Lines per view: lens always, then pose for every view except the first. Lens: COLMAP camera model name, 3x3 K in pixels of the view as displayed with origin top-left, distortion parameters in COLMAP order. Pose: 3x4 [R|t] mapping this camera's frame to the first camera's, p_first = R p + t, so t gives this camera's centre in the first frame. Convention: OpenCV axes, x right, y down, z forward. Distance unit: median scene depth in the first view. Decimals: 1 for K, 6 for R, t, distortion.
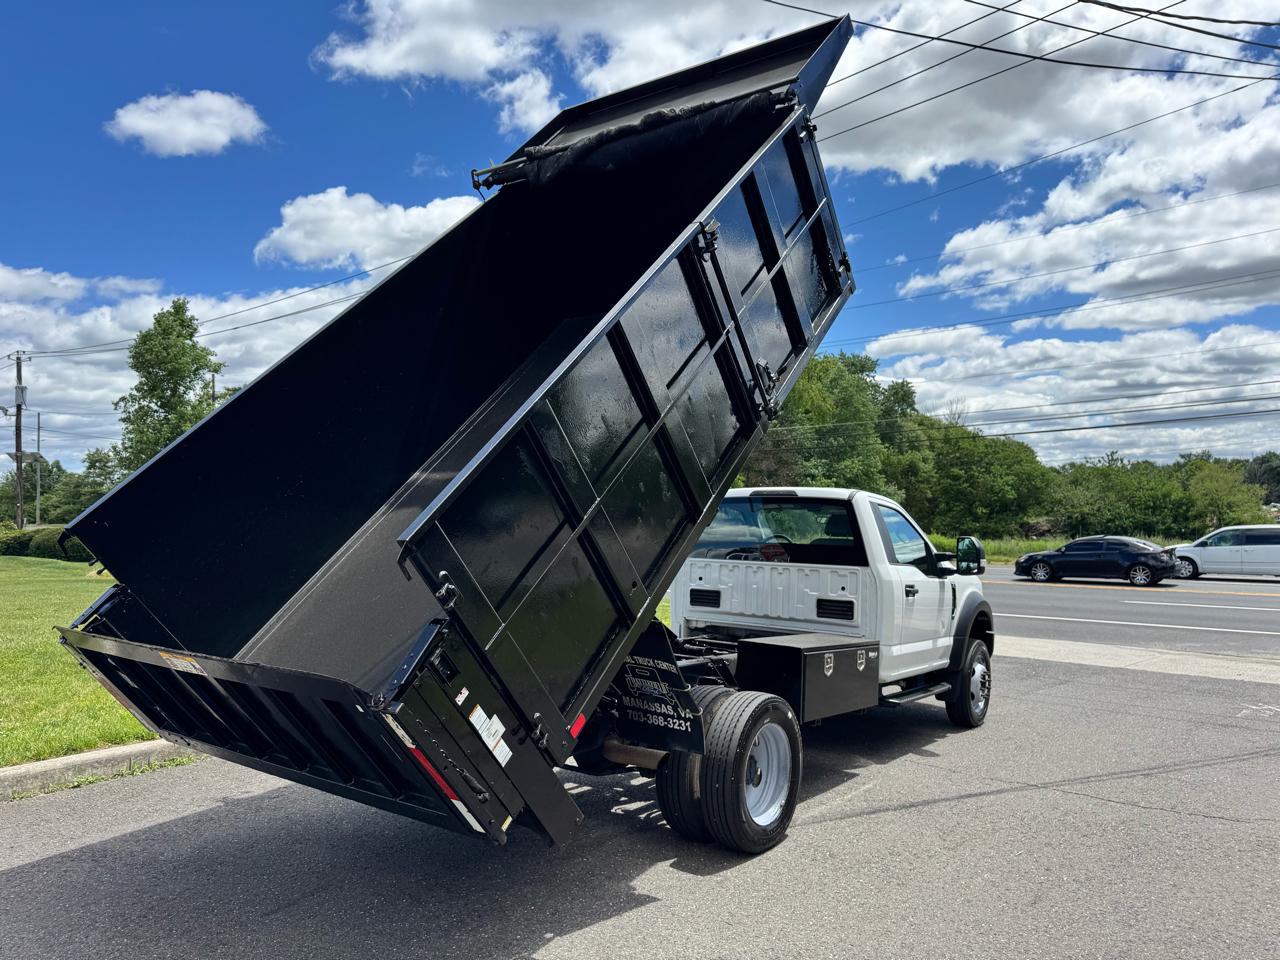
lens RADIAL K [[1024.3, 0, 640.0], [0, 1024.3, 480.0], [0, 0, 1]] dist [0.001476, 0.005955]
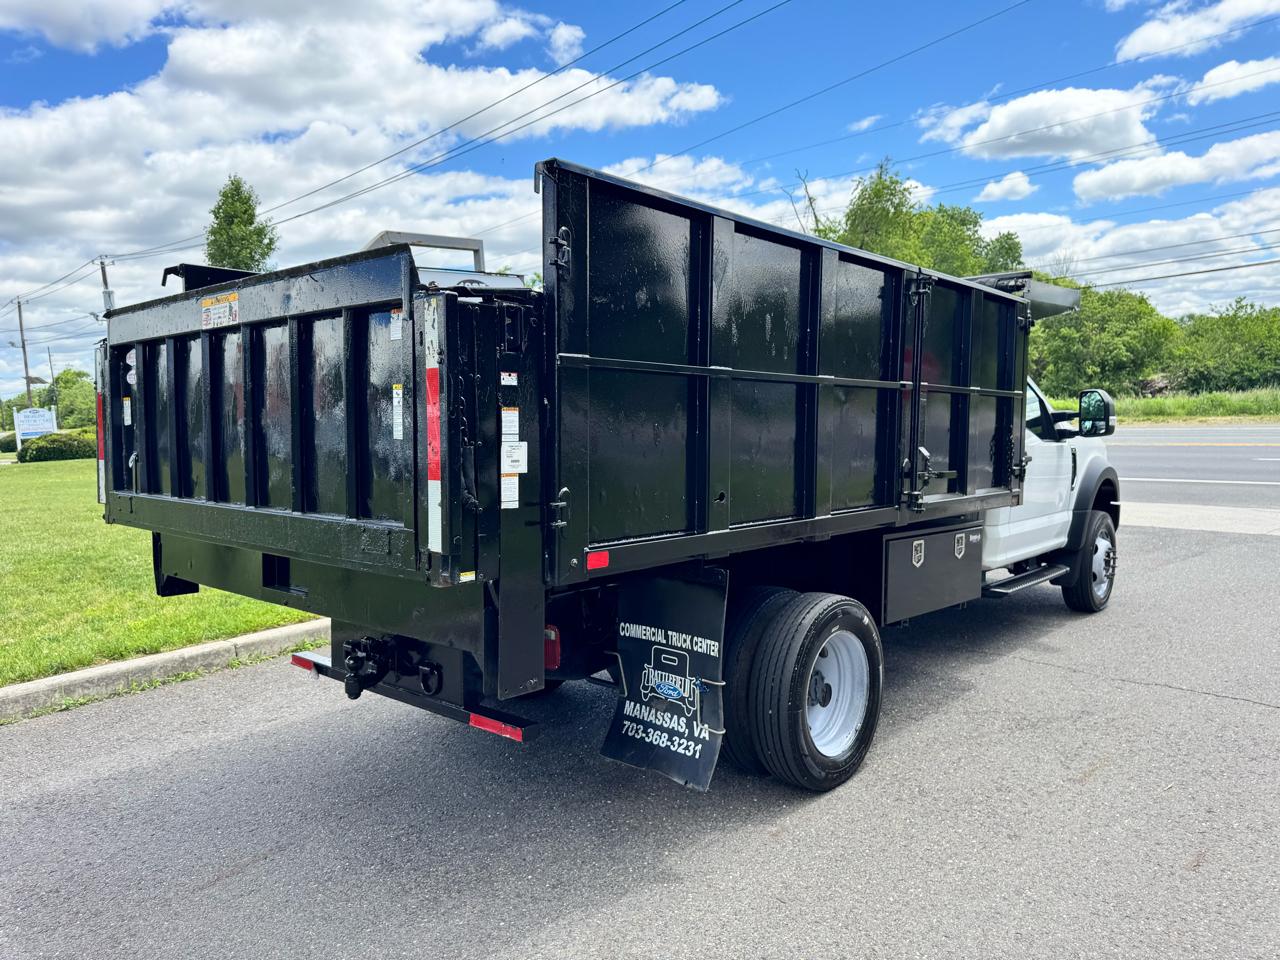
lens RADIAL K [[1006.9, 0, 602.2], [0, 1006.9, 517.5], [0, 0, 1]] dist [0.038966, -0.042974]
pose [[0.991081, -0.031103, -0.129580, 0.041060], [0.050749, 0.987202, 0.151184, 0.017952], [0.123219, -0.156412, 0.979976, 0.189858]]
